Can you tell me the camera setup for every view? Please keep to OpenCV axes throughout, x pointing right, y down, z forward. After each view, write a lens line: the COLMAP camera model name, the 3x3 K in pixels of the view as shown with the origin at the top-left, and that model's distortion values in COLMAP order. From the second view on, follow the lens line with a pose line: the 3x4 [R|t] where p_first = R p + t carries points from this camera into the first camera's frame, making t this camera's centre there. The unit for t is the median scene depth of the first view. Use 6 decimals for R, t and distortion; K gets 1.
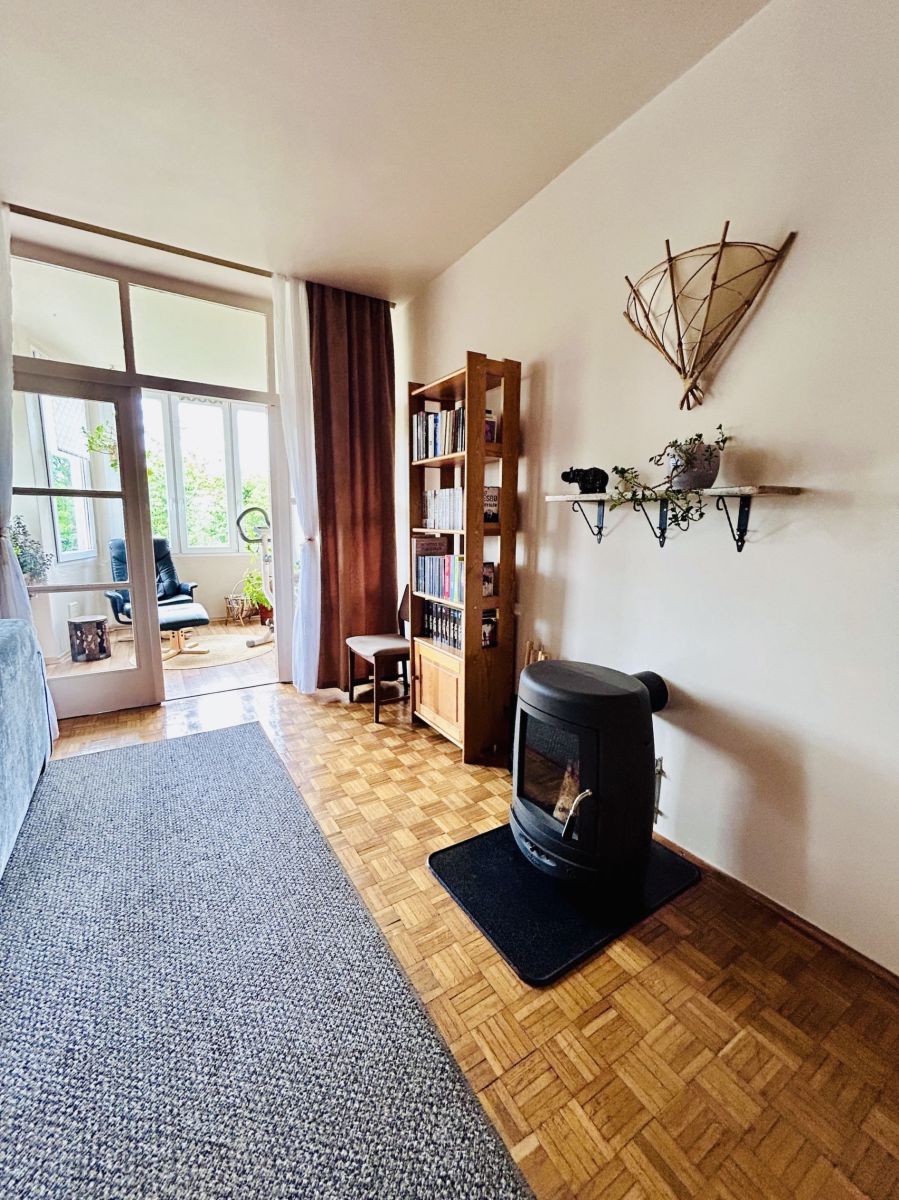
lens RADIAL K [[490.4, 0, 445.6], [0, 490.4, 600.4], [0, 0, 1]] dist [-0.003368, -0.000135]
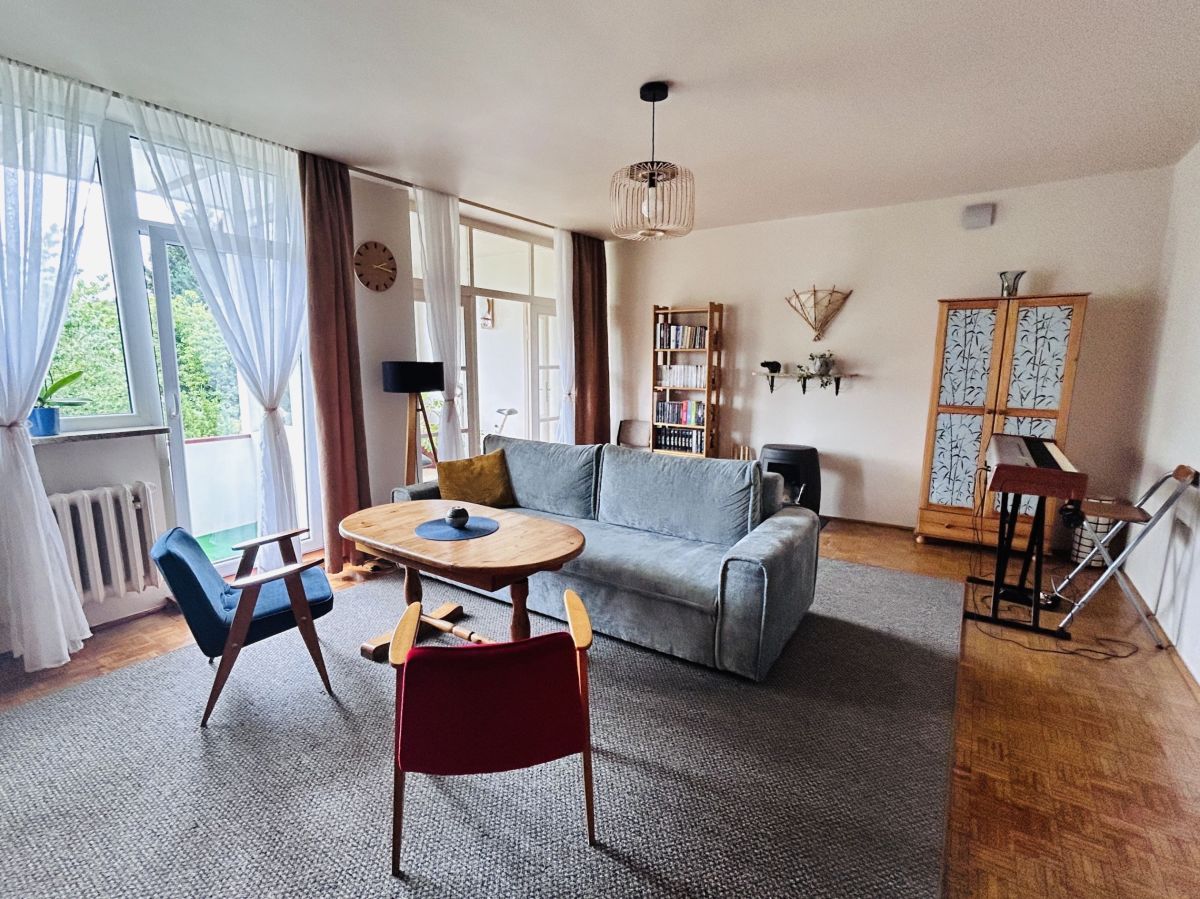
lens RADIAL K [[562.3, 0, 600.8], [0, 562.3, 453.6], [0, 0, 1]] dist [-0.015083, -0.000165]
pose [[0.905619, -0.082369, 0.416017, -1.319857], [0.075706, 0.996600, 0.032519, 0.013516], [-0.417281, 0.002045, 0.908775, -0.889347]]
